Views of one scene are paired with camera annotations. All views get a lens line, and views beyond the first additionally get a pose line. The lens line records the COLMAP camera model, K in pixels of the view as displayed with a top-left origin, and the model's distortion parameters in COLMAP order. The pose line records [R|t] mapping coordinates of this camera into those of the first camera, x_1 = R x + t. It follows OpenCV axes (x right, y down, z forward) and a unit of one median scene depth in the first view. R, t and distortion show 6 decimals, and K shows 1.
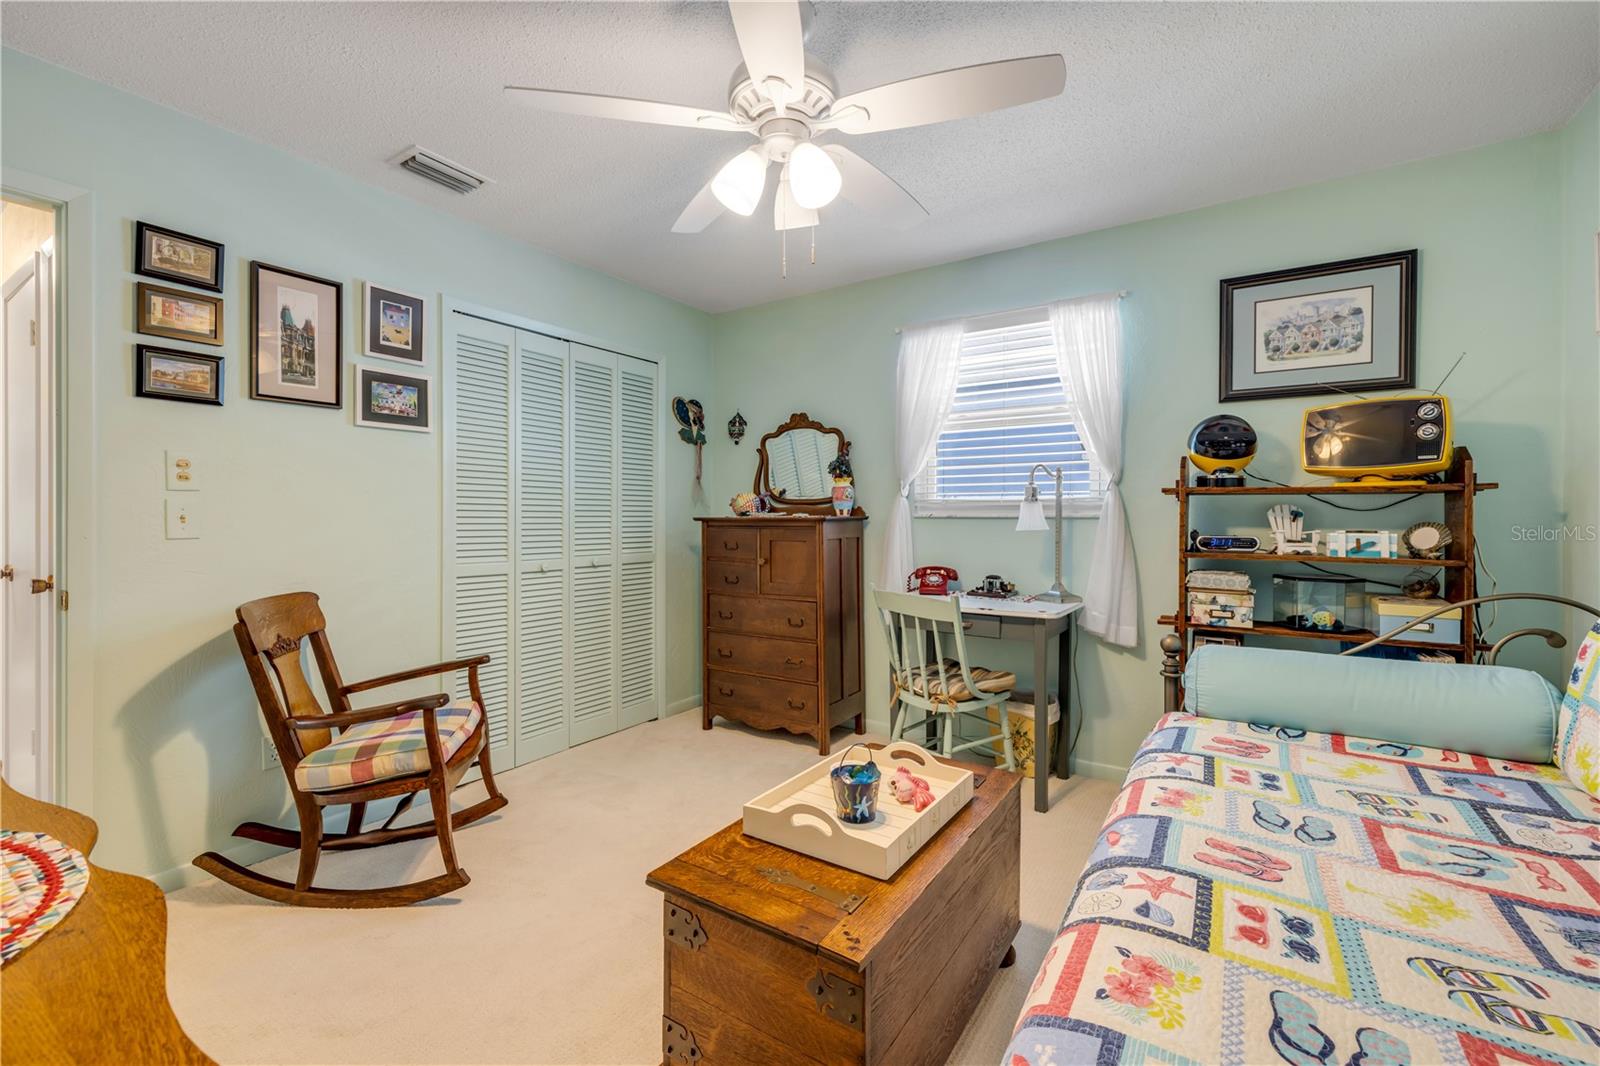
lens RADIAL K [[680.7, 0, 796.0], [0, 680.7, 525.4], [0, 0, 1]] dist [-0.002237, -0.000040]
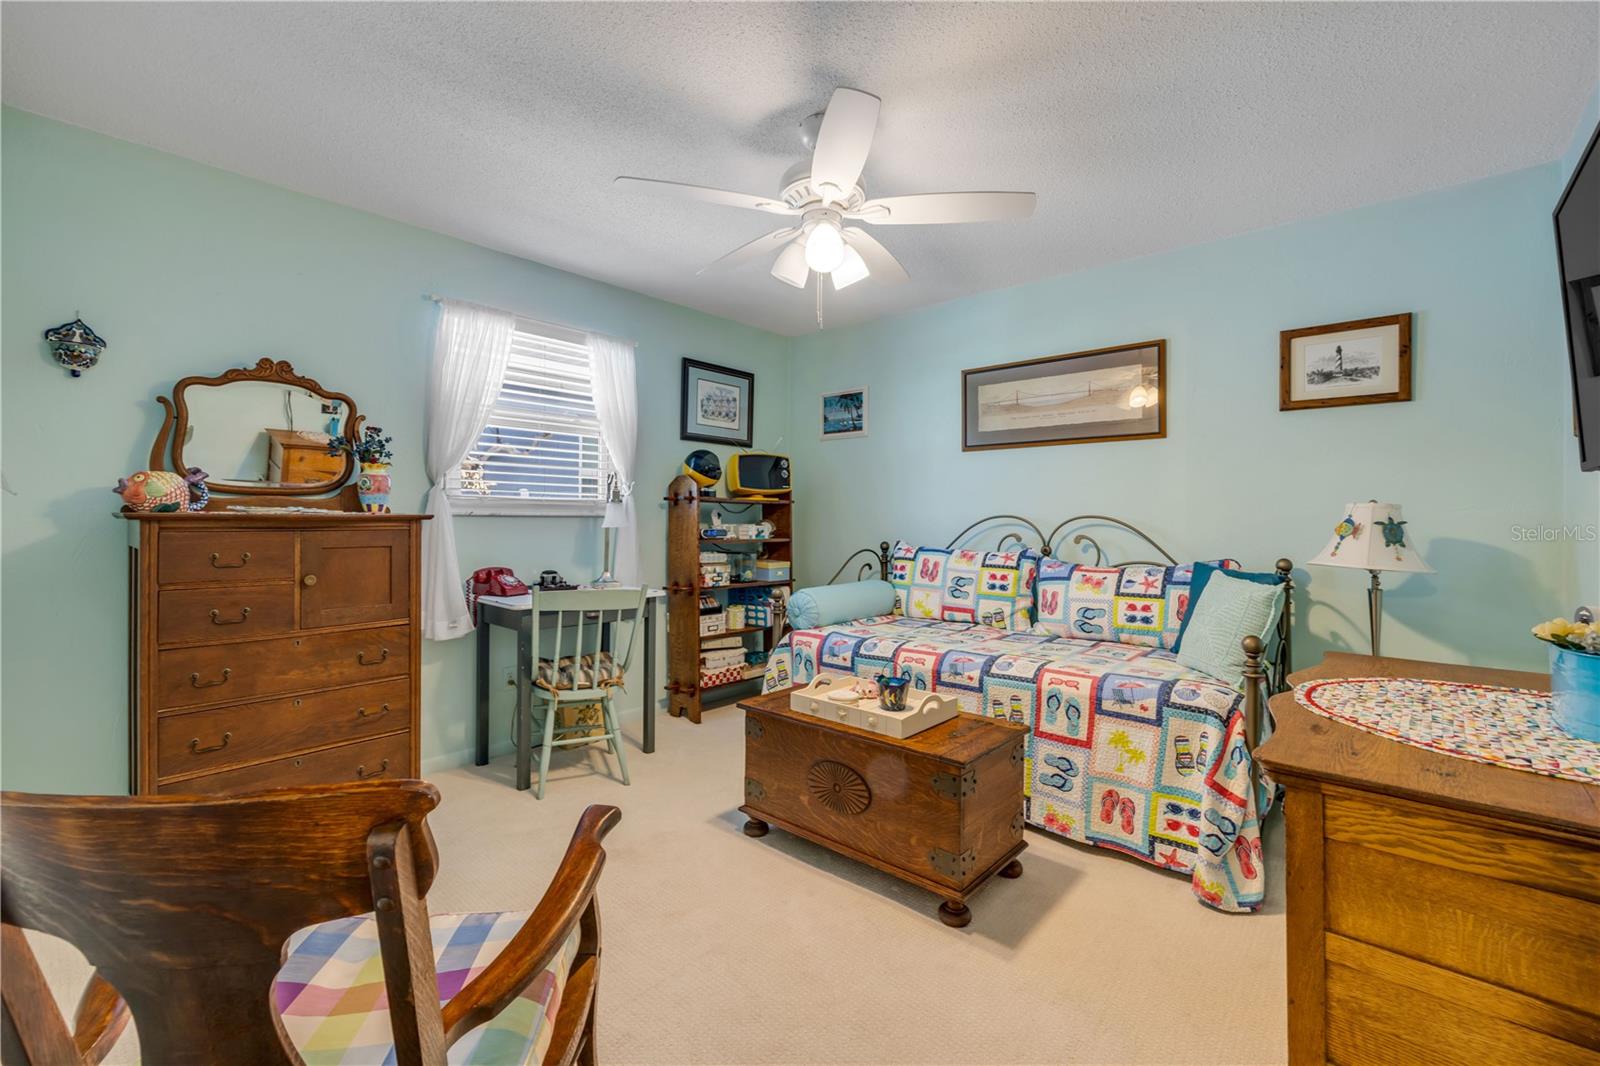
lens RADIAL K [[680.7, 0, 794.9], [0, 680.7, 523.2], [0, 0, 1]] dist [-0.002237, -0.000040]
pose [[0.140580, -0.006183, 0.990050, -0.724566], [0.007204, 0.999960, 0.005222, -0.003480], [-0.990043, 0.006399, 0.140619, 0.488532]]
